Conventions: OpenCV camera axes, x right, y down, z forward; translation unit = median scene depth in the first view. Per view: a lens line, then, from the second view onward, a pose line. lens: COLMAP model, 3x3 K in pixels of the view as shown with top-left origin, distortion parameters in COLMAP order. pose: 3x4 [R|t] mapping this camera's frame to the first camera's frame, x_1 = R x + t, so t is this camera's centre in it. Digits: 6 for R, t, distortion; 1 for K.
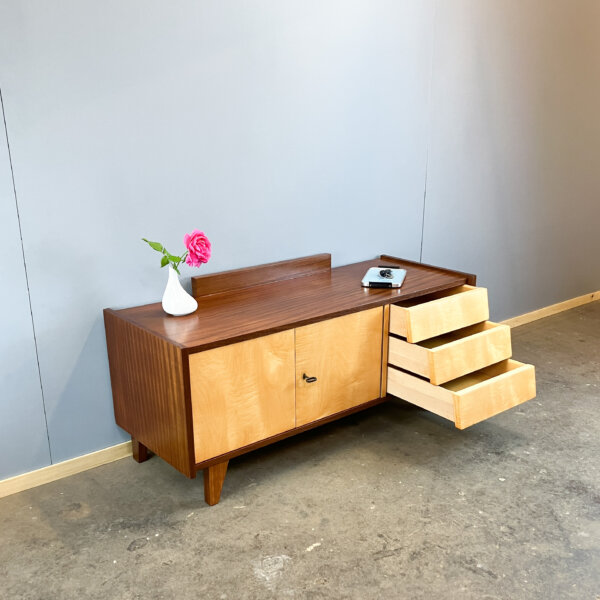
lens RADIAL K [[716.4, 0, 300.5], [0, 716.4, 342.1], [0, 0, 1]] dist [0.027263, -0.043388]
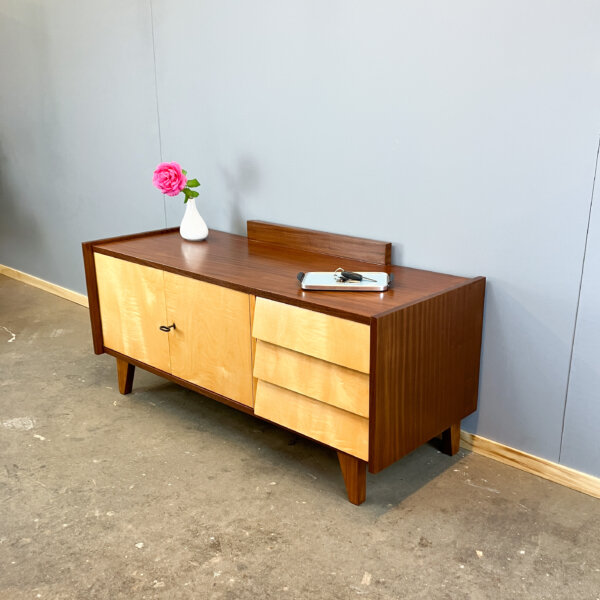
lens RADIAL K [[713.3, 0, 321.0], [0, 713.3, 301.5], [0, 0, 1]] dist [-0.006722, 0.019965]
pose [[0.154699, 0.286681, -0.945453, 0.983495], [-0.322427, 0.919227, 0.225972, -0.277151], [0.933868, 0.269881, 0.234638, 0.994952]]
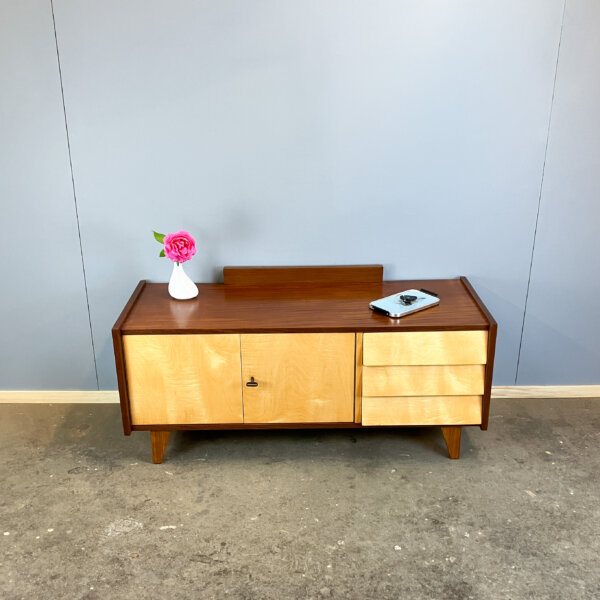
lens RADIAL K [[740.9, 0, 299.2], [0, 740.9, 300.0], [0, 0, 1]] dist [0.008585, -0.010415]
pose [[0.780481, 0.219234, -0.585480, 0.712412], [-0.200743, 0.974789, 0.097410, -0.198289], [0.592075, 0.041504, 0.804814, 0.154769]]
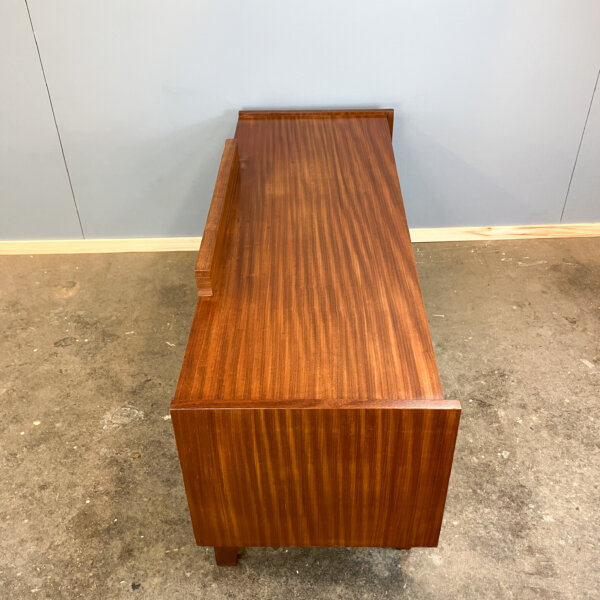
lens RADIAL K [[668.5, 0, 299.1], [0, 668.5, 302.8], [0, 0, 1]] dist [0.009595, -0.005472]
pose [[0.791890, 0.369535, -0.486163, 0.490133], [-0.184864, 0.903832, 0.385892, -0.216139], [0.582010, -0.215710, 0.784049, 0.383207]]
